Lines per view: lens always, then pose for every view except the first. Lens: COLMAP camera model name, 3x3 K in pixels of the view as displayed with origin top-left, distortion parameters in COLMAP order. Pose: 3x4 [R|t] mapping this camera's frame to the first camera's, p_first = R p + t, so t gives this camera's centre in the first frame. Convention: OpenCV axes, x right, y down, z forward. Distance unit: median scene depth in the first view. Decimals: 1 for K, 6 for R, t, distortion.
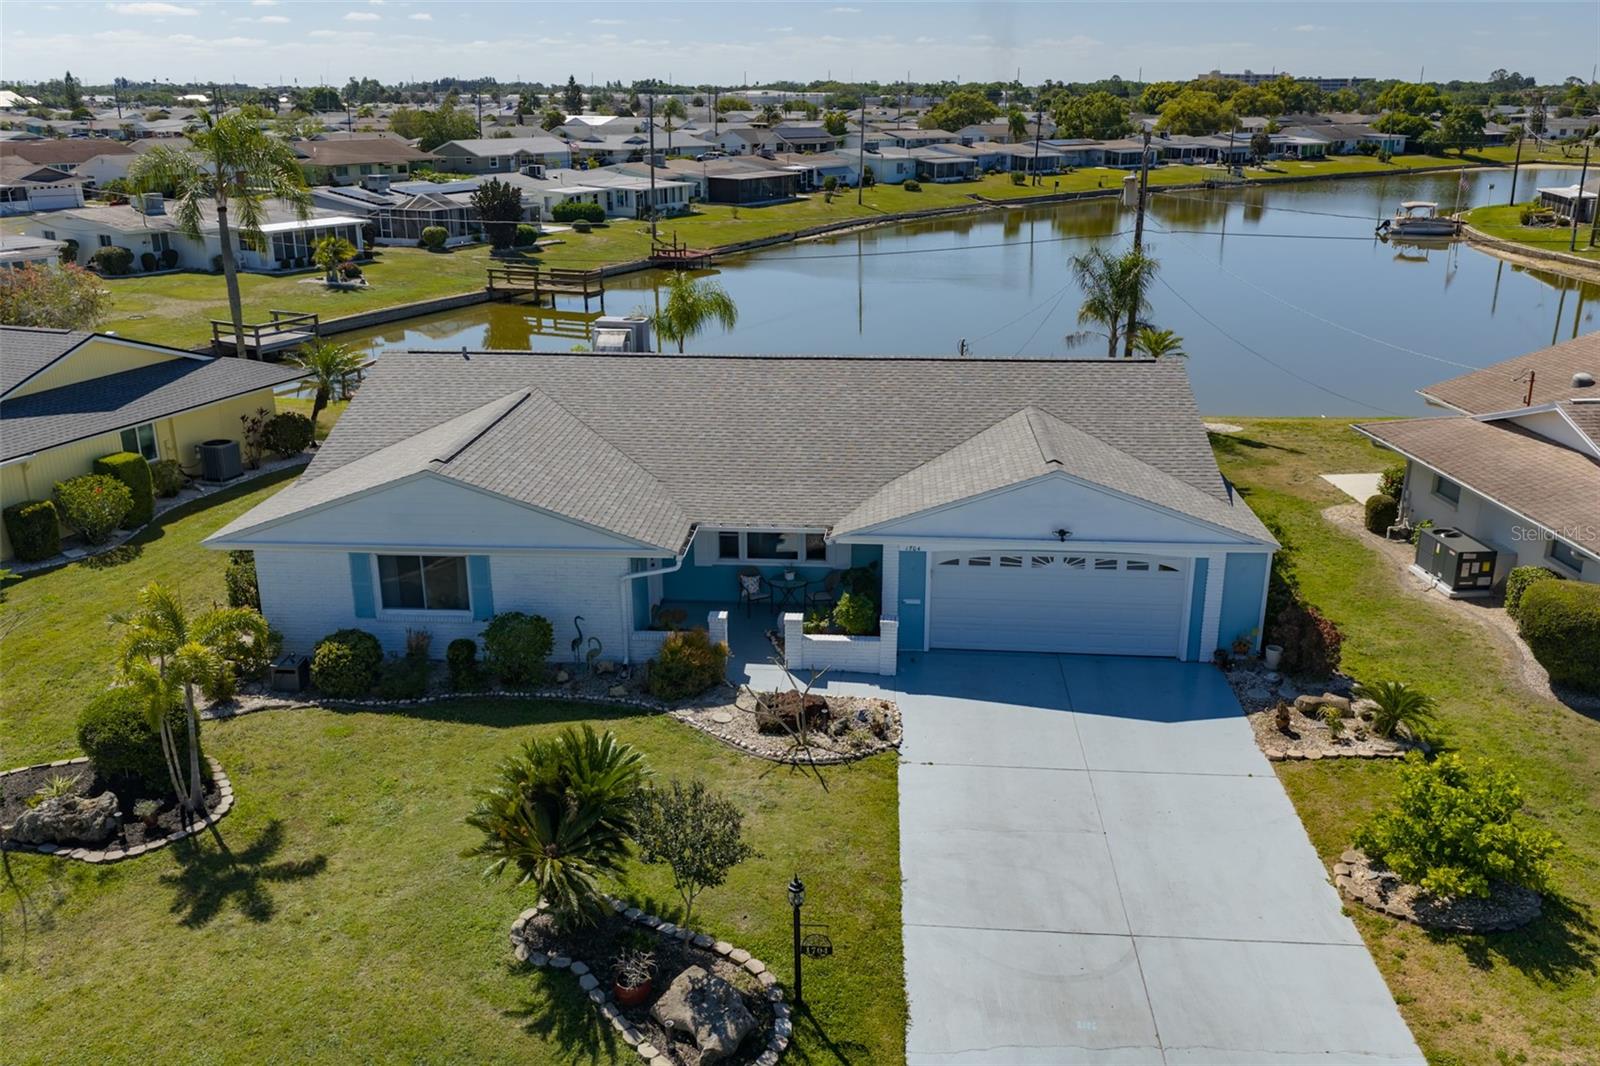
lens RADIAL K [[1337.3, 0, 800.0], [0, 1337.3, 533.0], [0, 0, 1]] dist [0.012393, -0.019635]
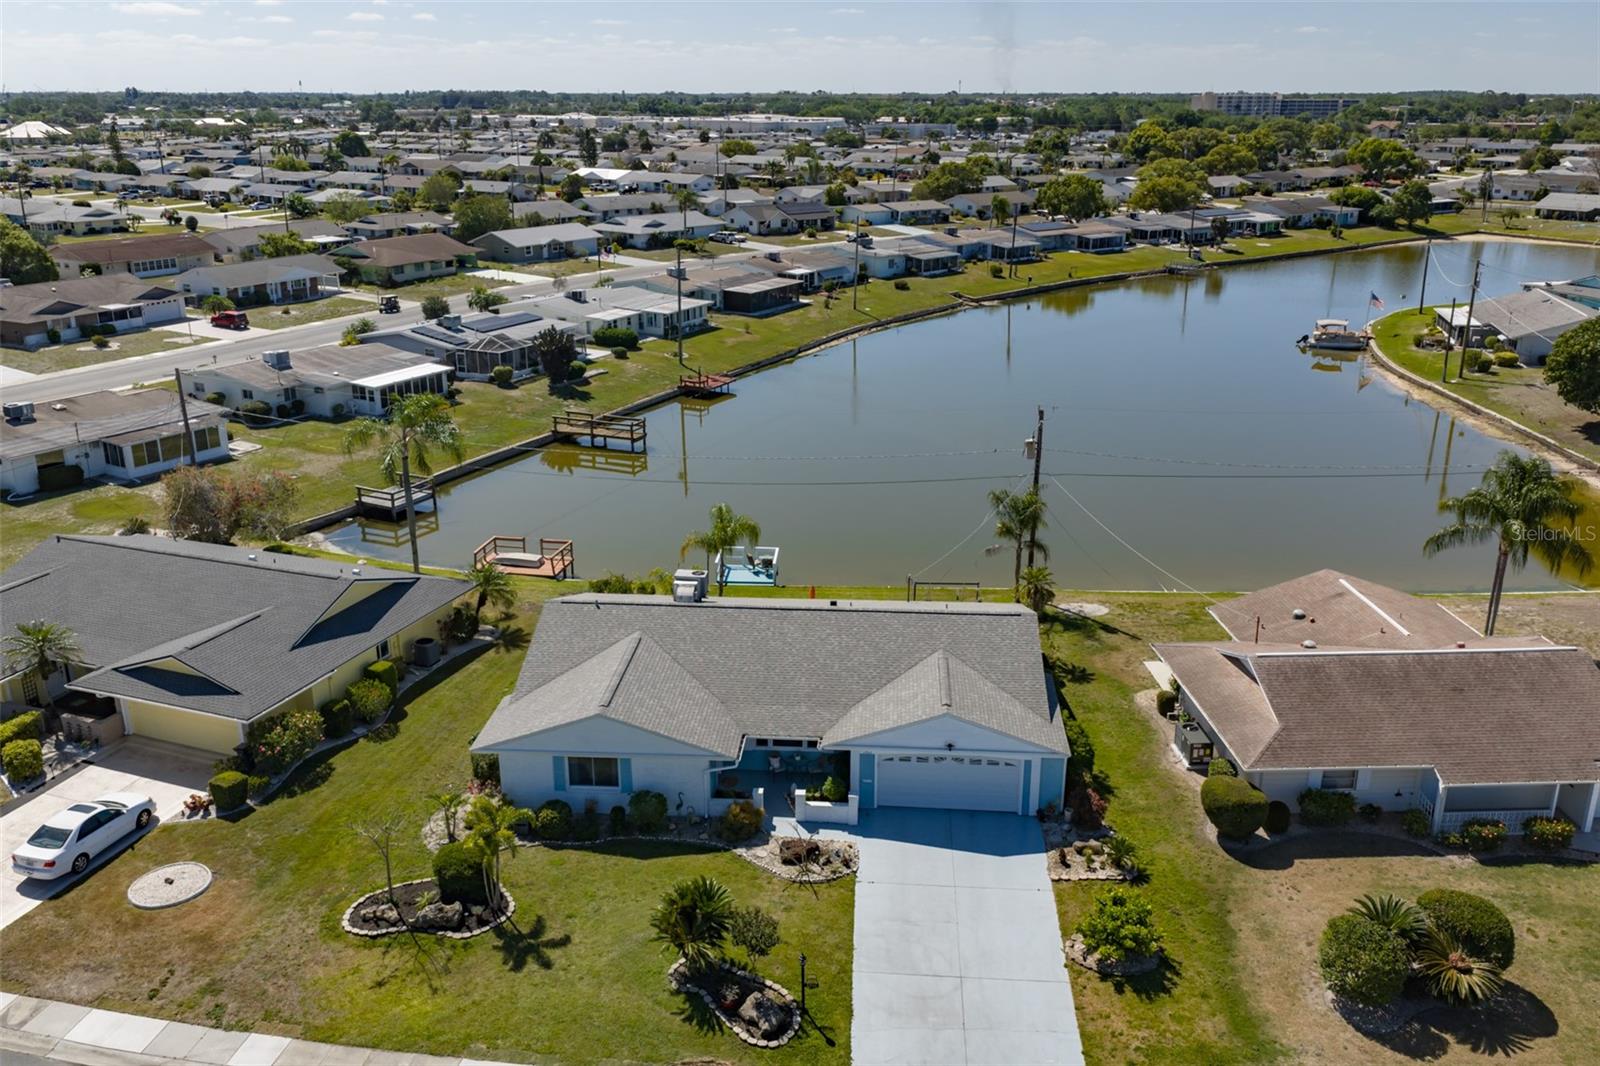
lens RADIAL K [[1337.3, 0, 800.0], [0, 1337.3, 533.0], [0, 0, 1]] dist [0.012393, -0.019635]
pose [[0.999997, 0.002084, -0.000997, -0.004122], [-0.002084, 0.999998, 0.000106, -0.284908], [0.000997, -0.000104, 0.999999, -0.793122]]
